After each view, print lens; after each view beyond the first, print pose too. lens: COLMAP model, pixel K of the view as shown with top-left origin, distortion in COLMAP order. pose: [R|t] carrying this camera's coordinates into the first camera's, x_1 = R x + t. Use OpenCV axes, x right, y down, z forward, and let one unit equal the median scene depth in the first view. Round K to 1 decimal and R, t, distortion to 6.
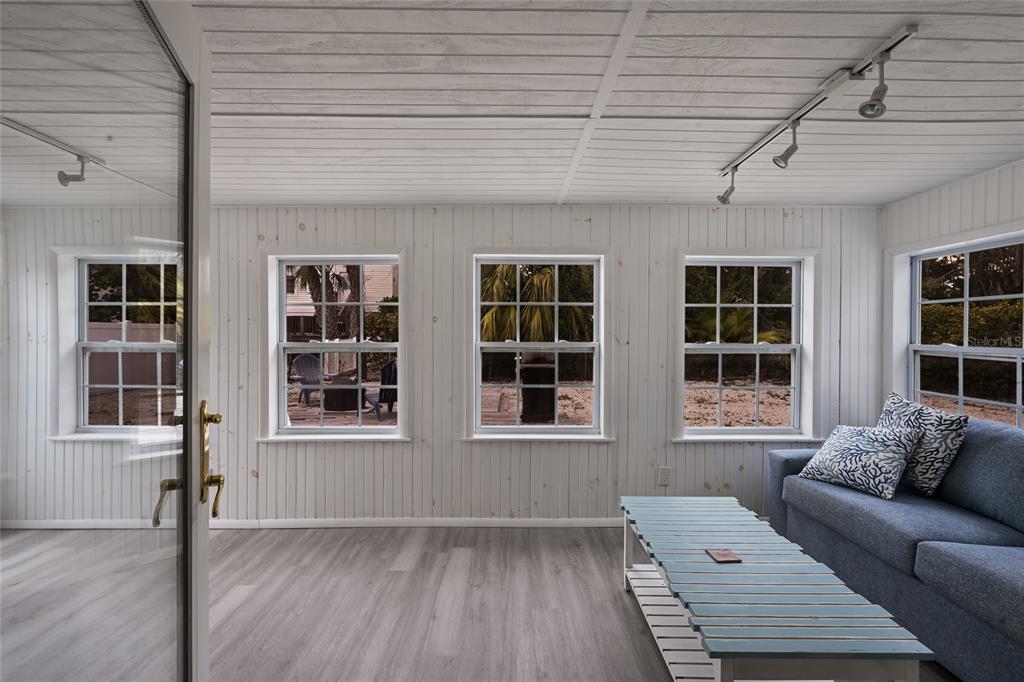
lens RADIAL K [[450.2, 0, 514.7], [0, 450.2, 331.8], [0, 0, 1]] dist [-0.001808, -0.000180]
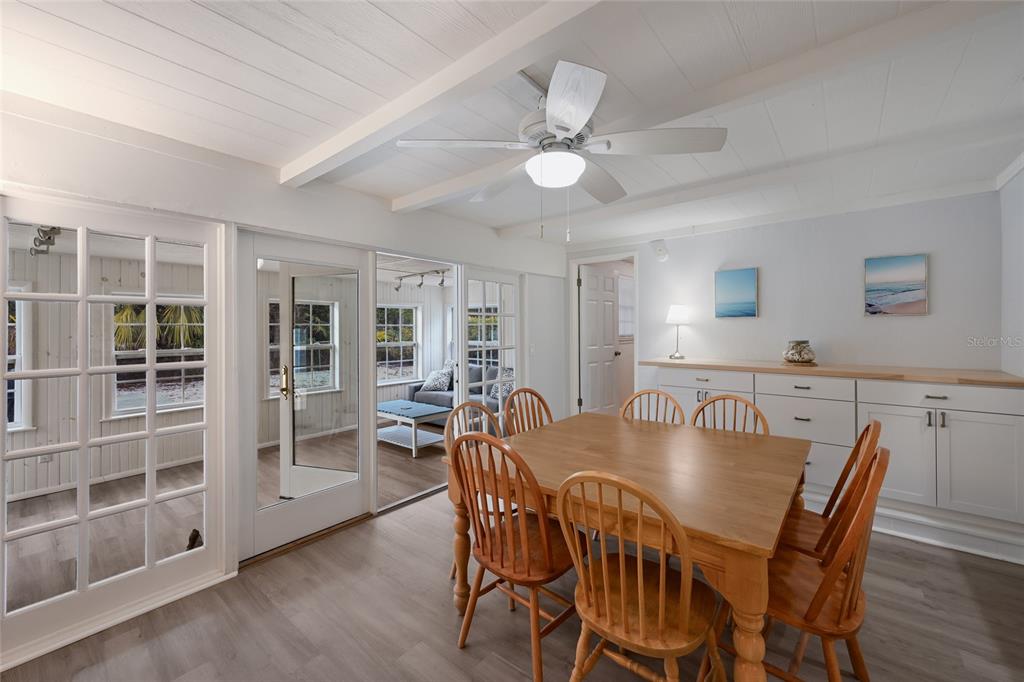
lens RADIAL K [[390.9, 0, 515.3], [0, 390.9, 328.0], [0, 0, 1]] dist [0.000036, 0.000002]
pose [[0.649159, -0.006157, 0.760628, -0.718592], [0.014379, 0.999888, -0.004177, -0.032739], [-0.760517, 0.013649, 0.649174, -0.886702]]
